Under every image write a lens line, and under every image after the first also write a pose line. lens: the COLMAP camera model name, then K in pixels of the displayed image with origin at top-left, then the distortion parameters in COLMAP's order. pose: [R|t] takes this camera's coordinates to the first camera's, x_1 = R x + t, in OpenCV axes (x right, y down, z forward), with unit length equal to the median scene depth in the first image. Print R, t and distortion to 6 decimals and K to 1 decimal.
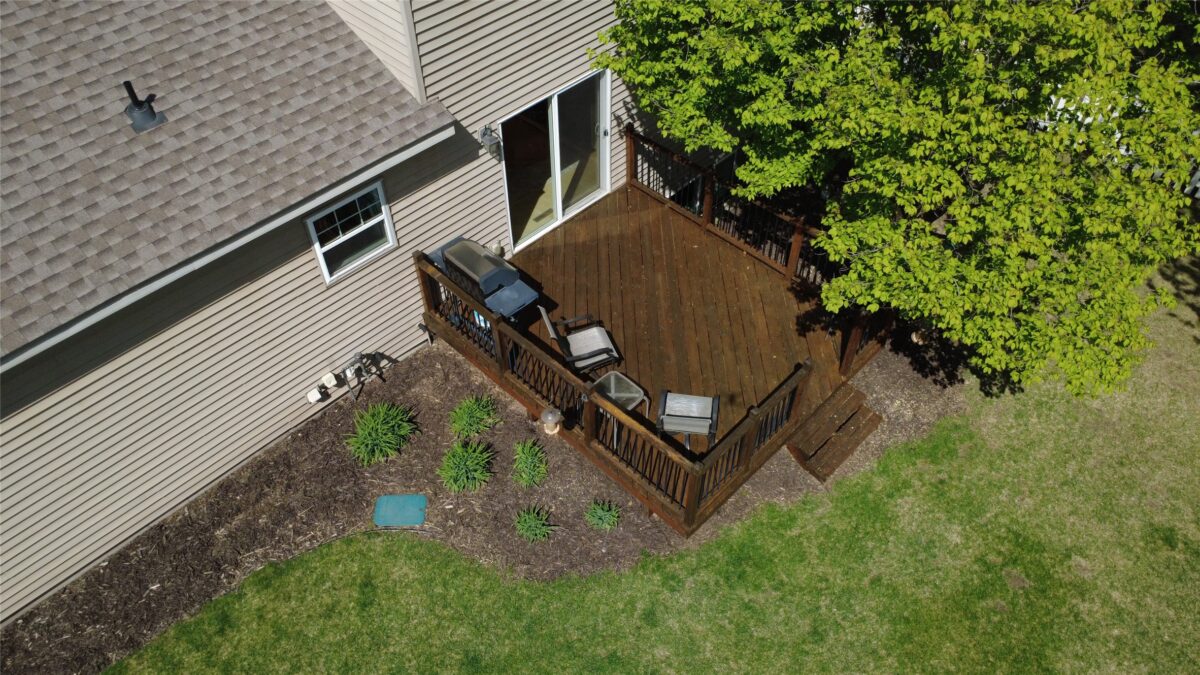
lens RADIAL K [[865.5, 0, 600.0], [0, 865.5, 337.5], [0, 0, 1]] dist [0.003143, -0.000615]
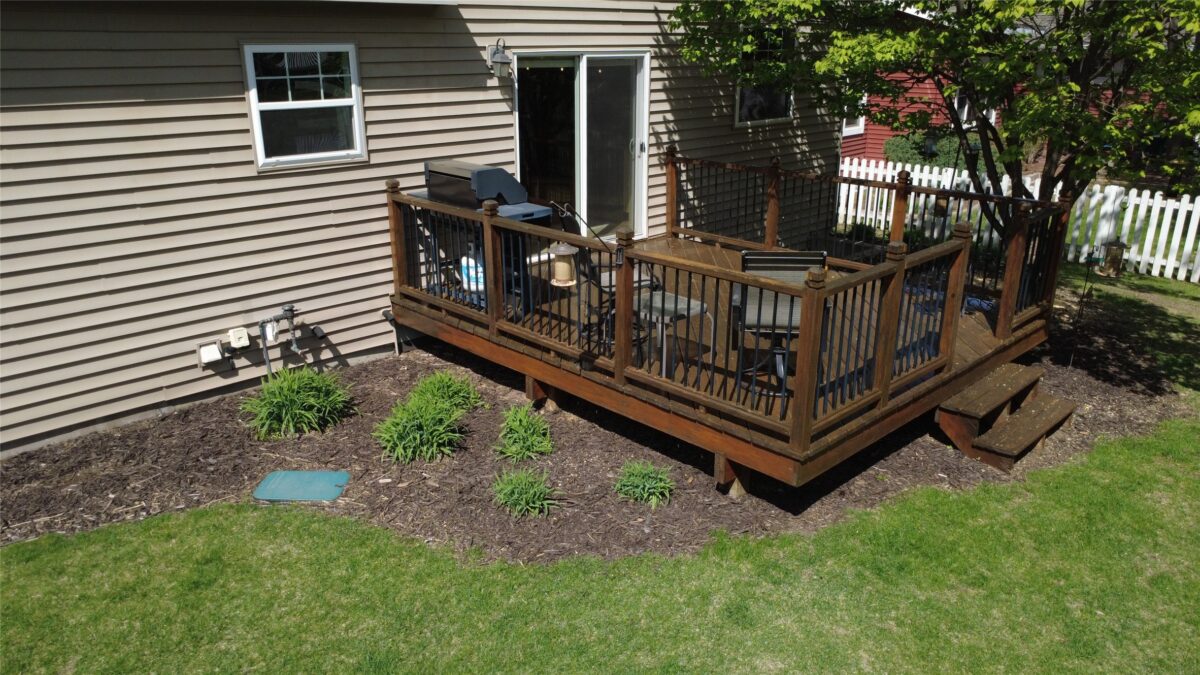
lens RADIAL K [[865.5, 0, 600.0], [0, 865.5, 337.5], [0, 0, 1]] dist [0.003143, -0.000615]
pose [[0.999587, 0.015508, -0.024190, -0.013485], [-0.025101, 0.881018, -0.472416, 0.384793], [0.013986, 0.472828, 0.881044, 0.428564]]
